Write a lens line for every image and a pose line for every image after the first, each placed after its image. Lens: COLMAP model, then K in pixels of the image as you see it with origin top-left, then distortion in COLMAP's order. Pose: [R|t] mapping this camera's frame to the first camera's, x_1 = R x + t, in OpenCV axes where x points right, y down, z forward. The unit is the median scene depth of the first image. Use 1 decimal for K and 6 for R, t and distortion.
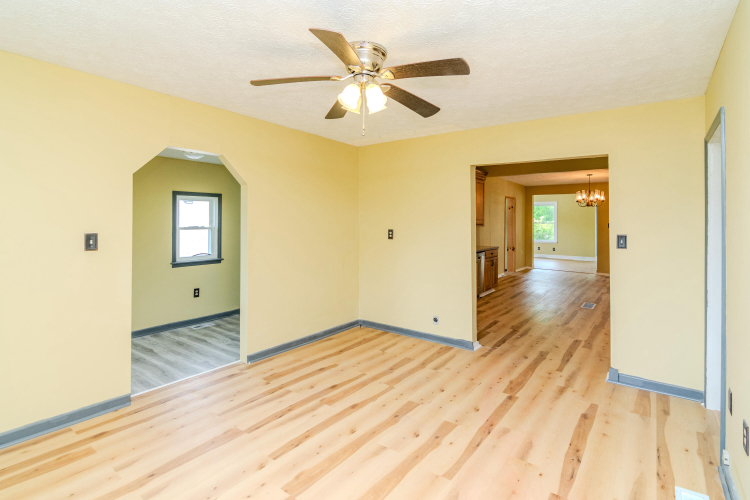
lens RADIAL K [[364.7, 0, 396.7], [0, 364.7, 211.6], [0, 0, 1]] dist [-0.000643, -0.000158]
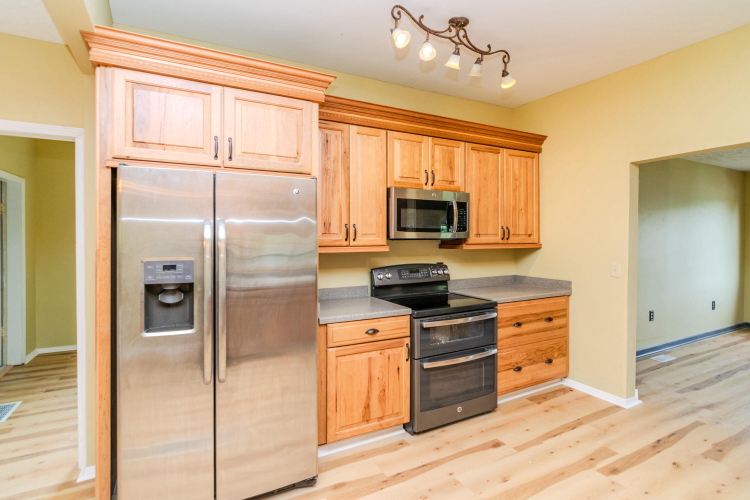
lens RADIAL K [[369.4, 0, 373.9], [0, 369.4, 235.5], [0, 0, 1]] dist [-0.002778, 0.000434]
pose [[-0.887326, -0.010191, 0.461031, 0.869048], [-0.026396, 0.999239, -0.028717, 0.080379], [-0.460387, -0.037650, -0.886919, 2.524132]]
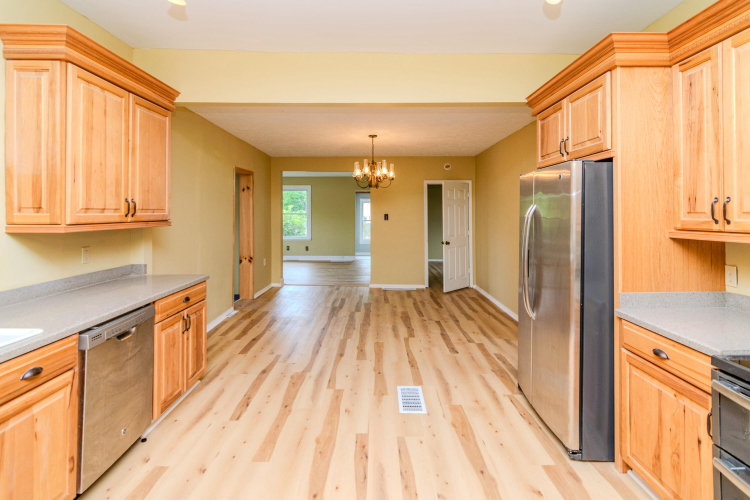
lens RADIAL K [[396.0, 0, 387.7], [0, 396.0, 210.9], [0, 0, 1]] dist [-0.004031, -0.000696]
pose [[0.803336, -0.004568, 0.595508, 0.517220], [-0.013444, 0.999577, 0.025803, 0.036201], [-0.595374, -0.028734, 0.802935, 1.460077]]
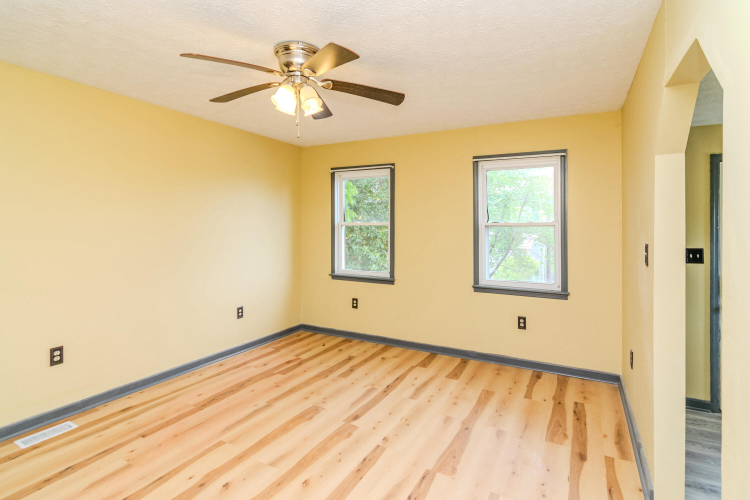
lens RADIAL K [[380.5, 0, 379.5], [0, 380.5, 217.9], [0, 0, 1]] dist [-0.000539, -0.000270]
pose [[-0.994824, -0.011886, -0.100920, -0.162092], [-0.006395, 0.998490, -0.054563, 0.049690], [0.101416, -0.053635, -0.993397, 1.606556]]
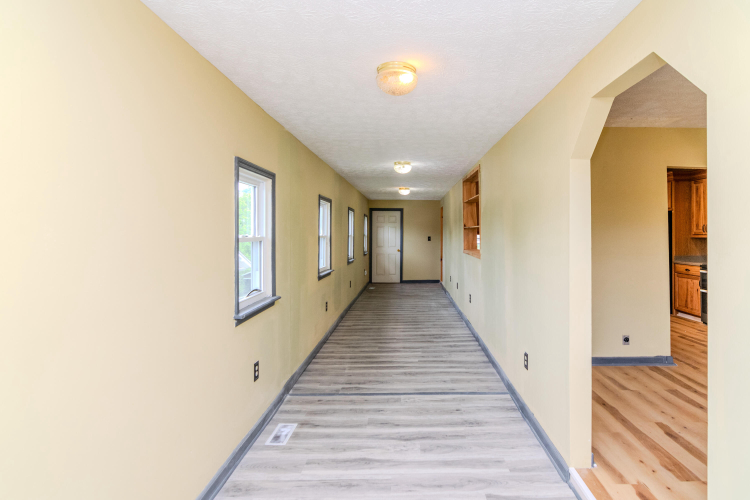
lens RADIAL K [[374.7, 0, 422.7], [0, 374.7, 235.9], [0, 0, 1]] dist [-0.000819, -0.000128]
pose [[0.808749, -0.008373, 0.588094, -1.231258], [-0.012436, 0.999432, 0.031331, 0.041130], [-0.588023, -0.032653, 0.808185, 0.868784]]
